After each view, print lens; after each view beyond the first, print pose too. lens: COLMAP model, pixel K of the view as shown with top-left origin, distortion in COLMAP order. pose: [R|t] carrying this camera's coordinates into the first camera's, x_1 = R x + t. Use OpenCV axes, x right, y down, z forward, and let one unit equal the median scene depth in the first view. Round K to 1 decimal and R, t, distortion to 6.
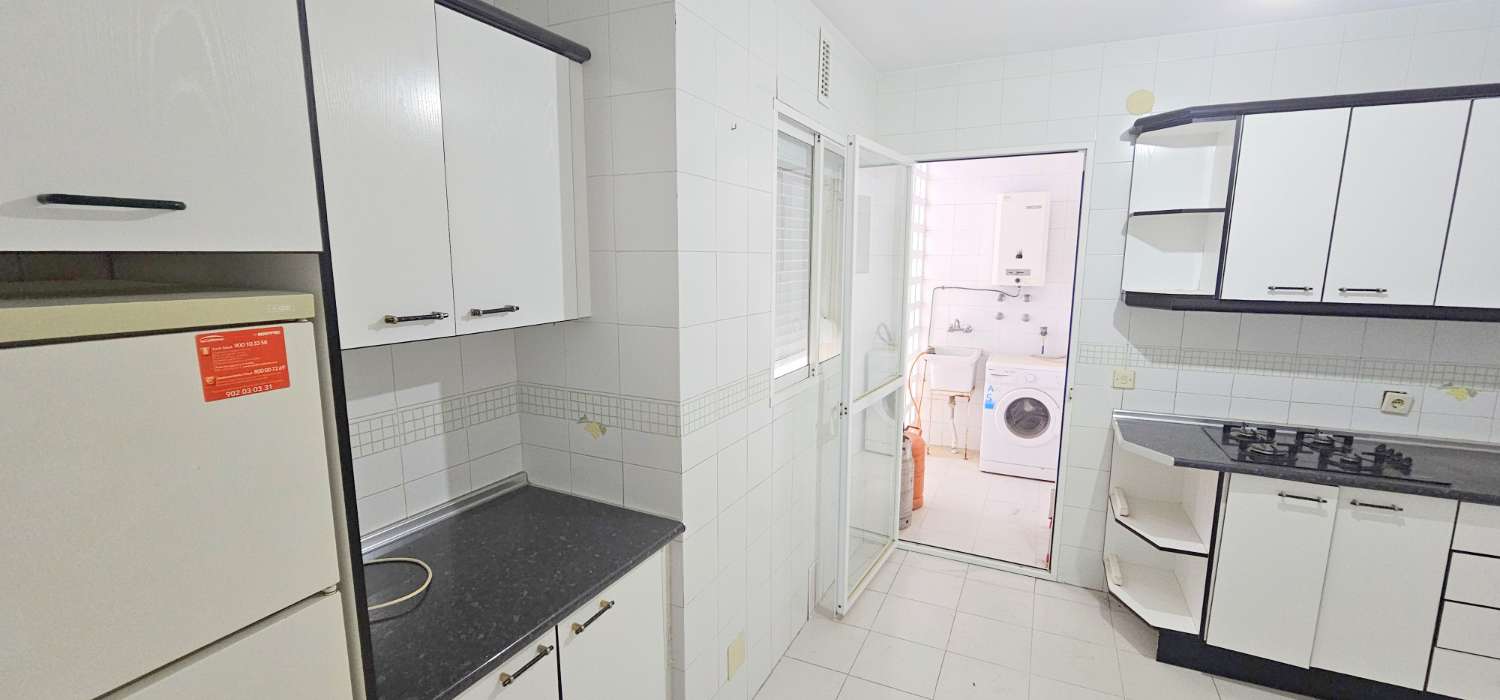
lens RADIAL K [[613.7, 0, 745.1], [0, 613.7, 352.9], [0, 0, 1]] dist [-0.003805, 0.000257]
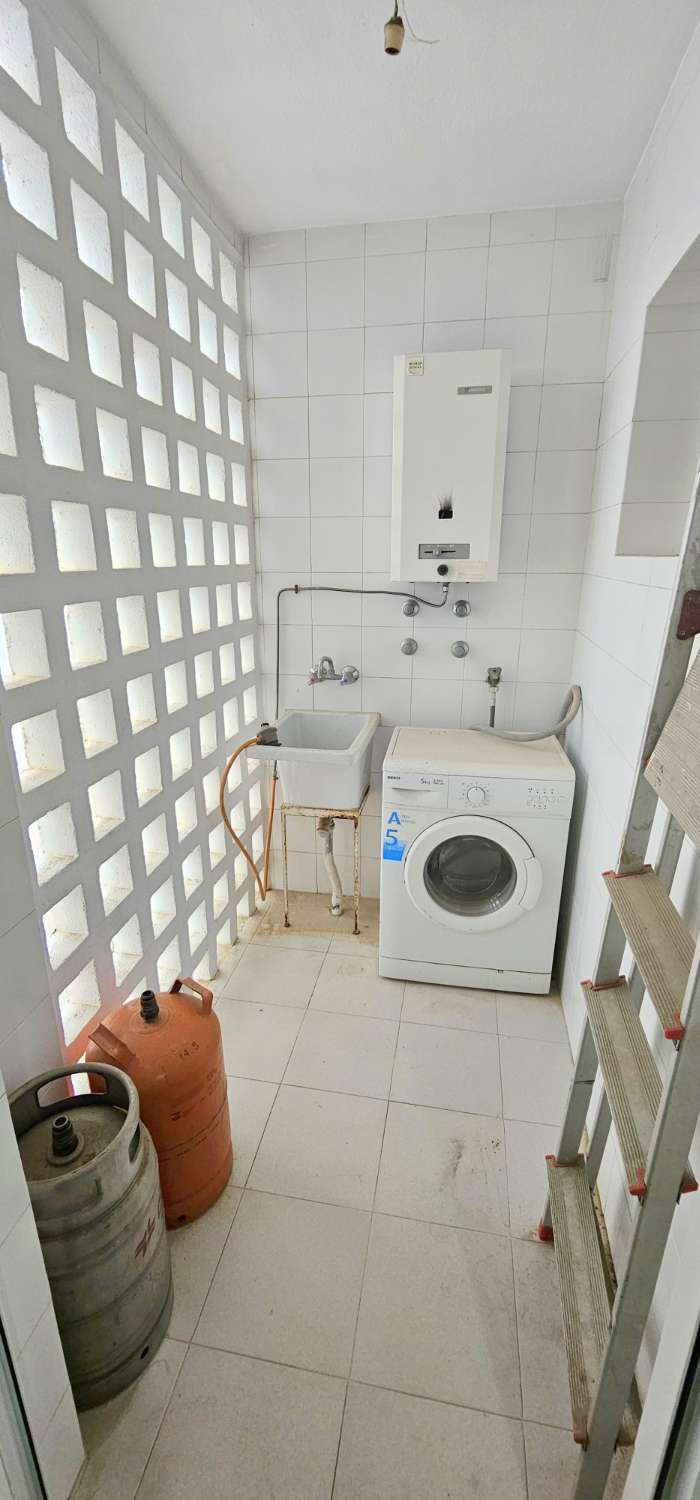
lens RADIAL K [[613.7, 0, 350.6], [0, 613.7, 756.8], [0, 0, 1]] dist [-0.003805, 0.000257]
pose [[0.960021, -0.093830, 0.263733, 0.241360], [0.048698, 0.983764, 0.172735, -0.062819], [-0.275659, -0.152986, 0.949003, 0.555722]]
